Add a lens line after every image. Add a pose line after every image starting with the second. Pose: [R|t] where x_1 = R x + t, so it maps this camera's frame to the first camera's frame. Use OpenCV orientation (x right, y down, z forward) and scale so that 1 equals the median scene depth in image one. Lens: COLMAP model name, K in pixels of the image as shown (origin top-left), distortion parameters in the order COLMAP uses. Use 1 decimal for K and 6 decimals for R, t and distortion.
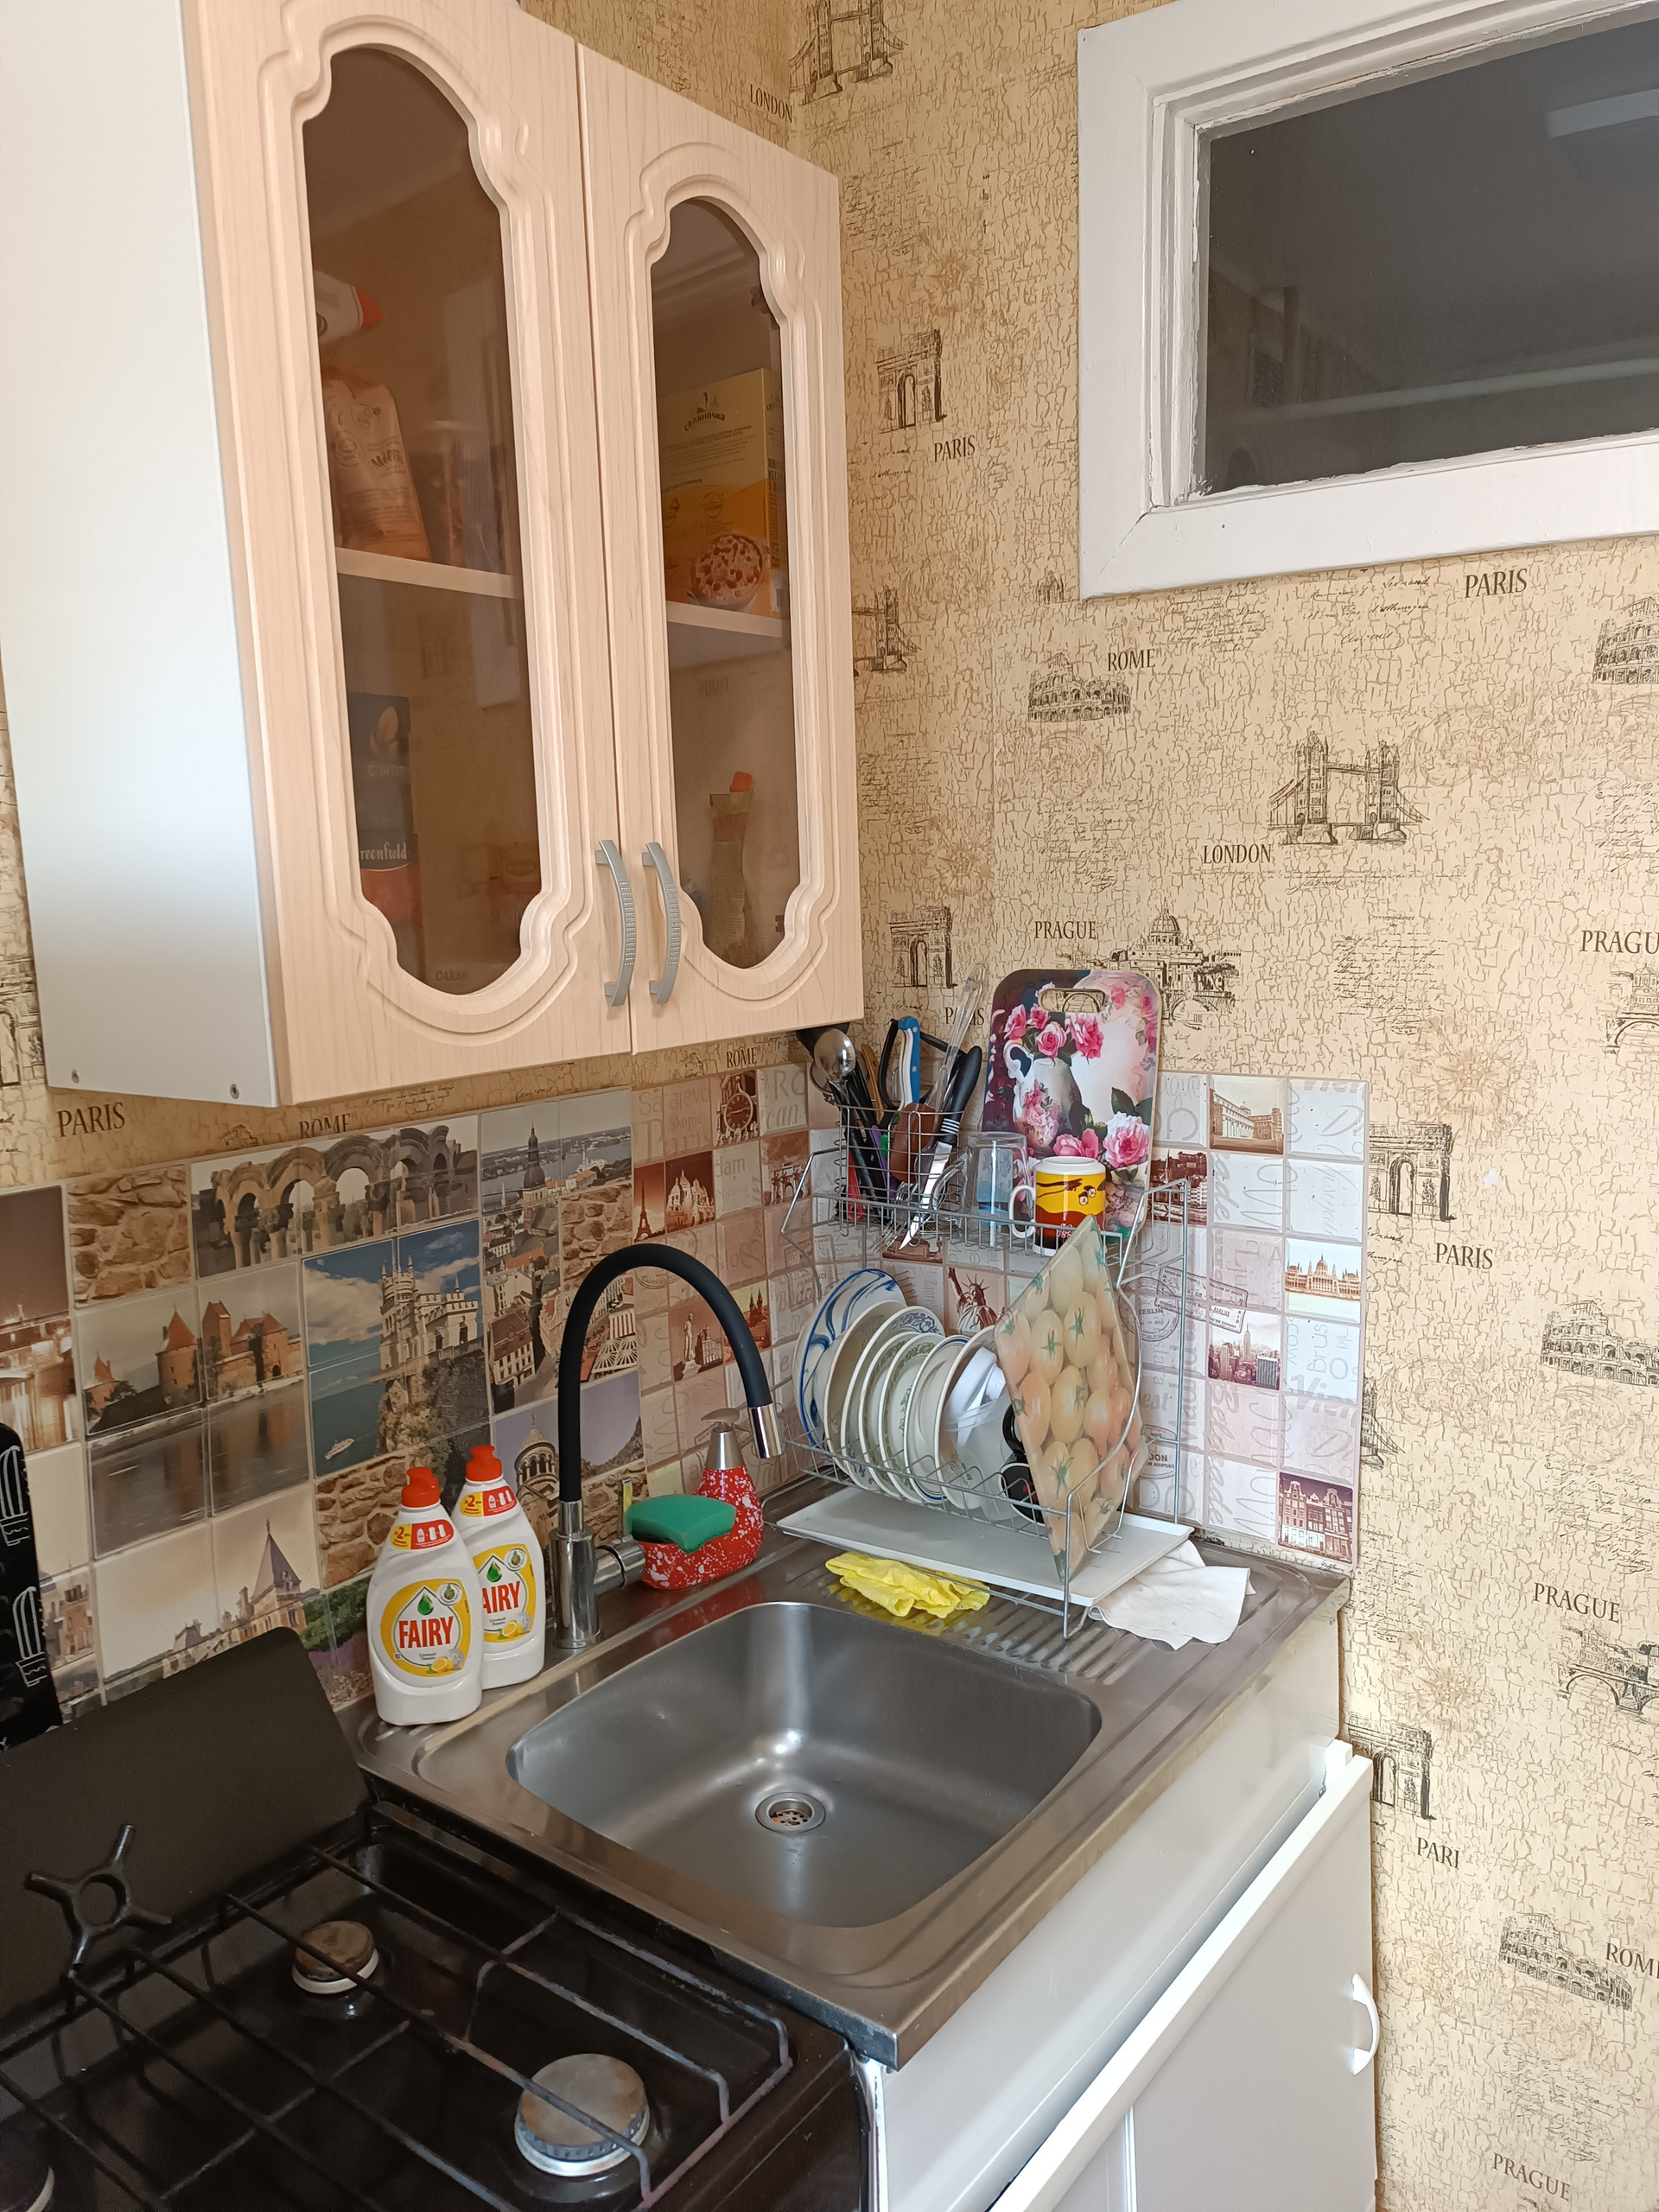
lens RADIAL K [[1639.8, 0, 824.1], [0, 1639.8, 1103.8], [0, 0, 1]] dist [0.029022, -0.024077]
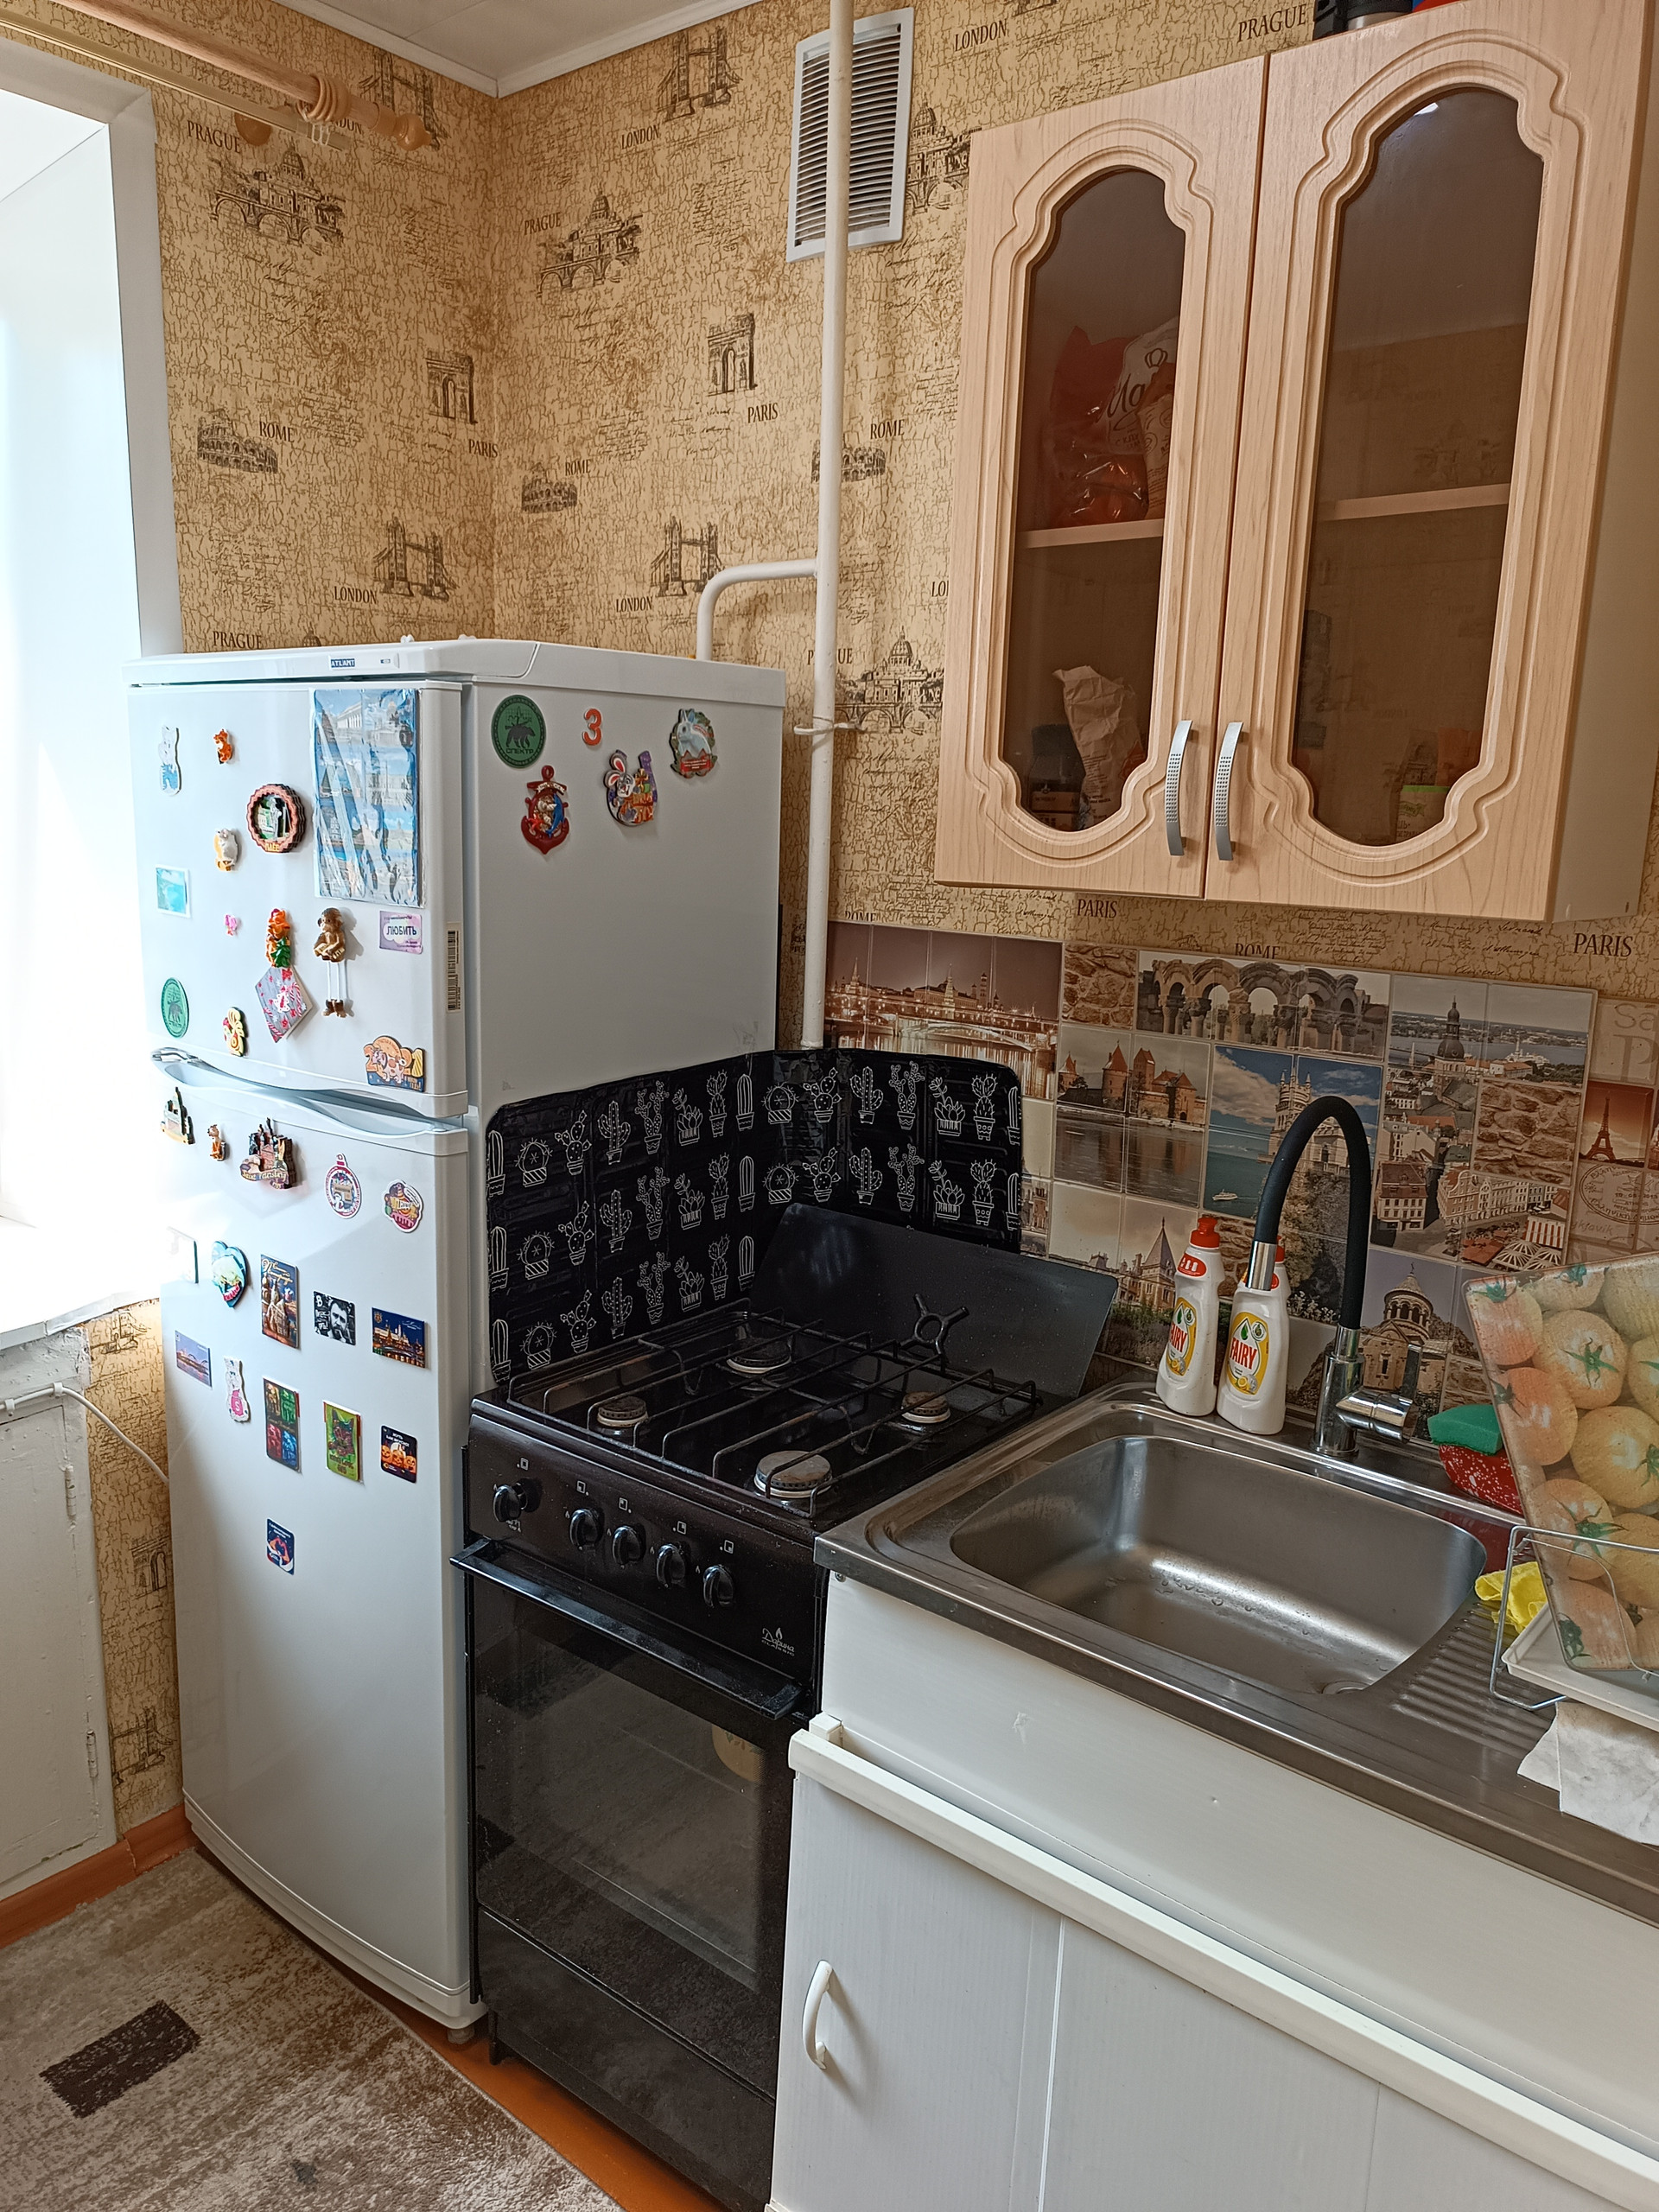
lens RADIAL K [[1639.8, 0, 820.6], [0, 1639.8, 1111.4], [0, 0, 1]] dist [0.029022, -0.024077]
pose [[-0.044317, 0.204460, -0.977871, 1.040634], [-0.179141, 0.961341, 0.209122, -0.077305], [0.982825, 0.184444, -0.005977, 0.708641]]
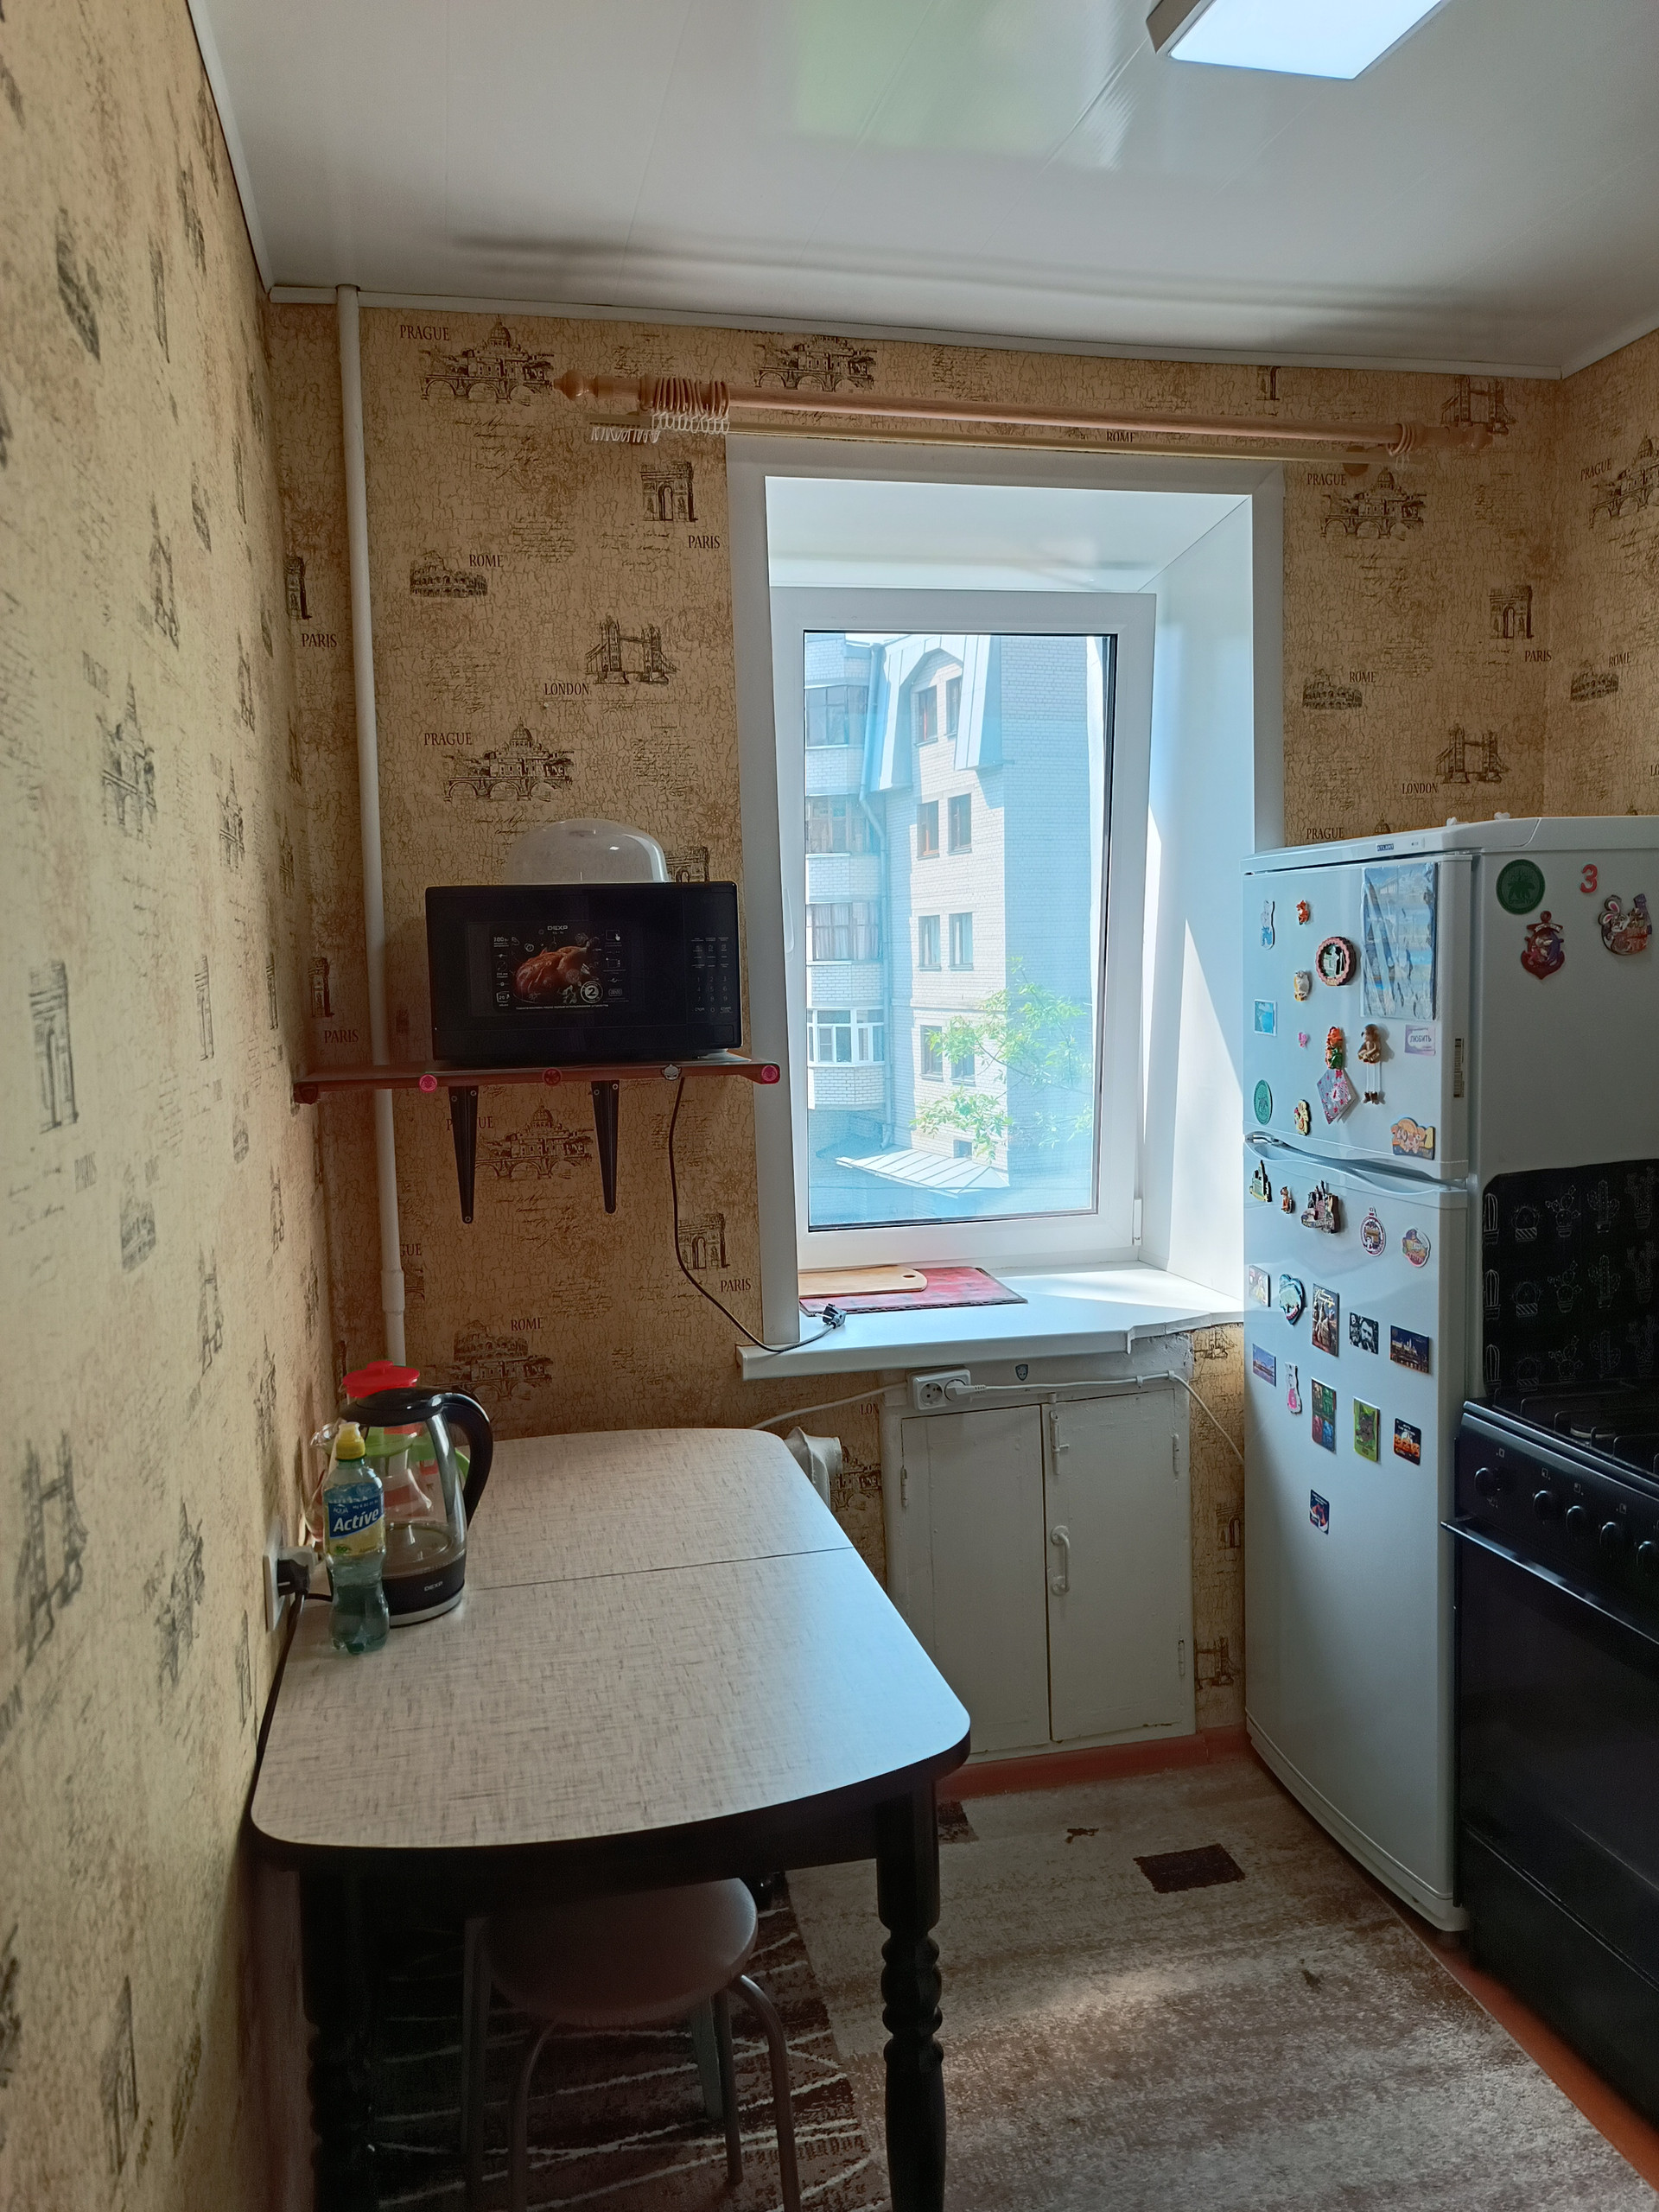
lens RADIAL K [[1639.8, 0, 827.7], [0, 1639.8, 1102.7], [0, 0, 1]] dist [0.029022, -0.024077]
pose [[-0.643947, 0.103372, -0.758054, 1.740756], [-0.082592, 0.975647, 0.203203, -0.144580], [0.760599, 0.193461, -0.619727, 1.105884]]
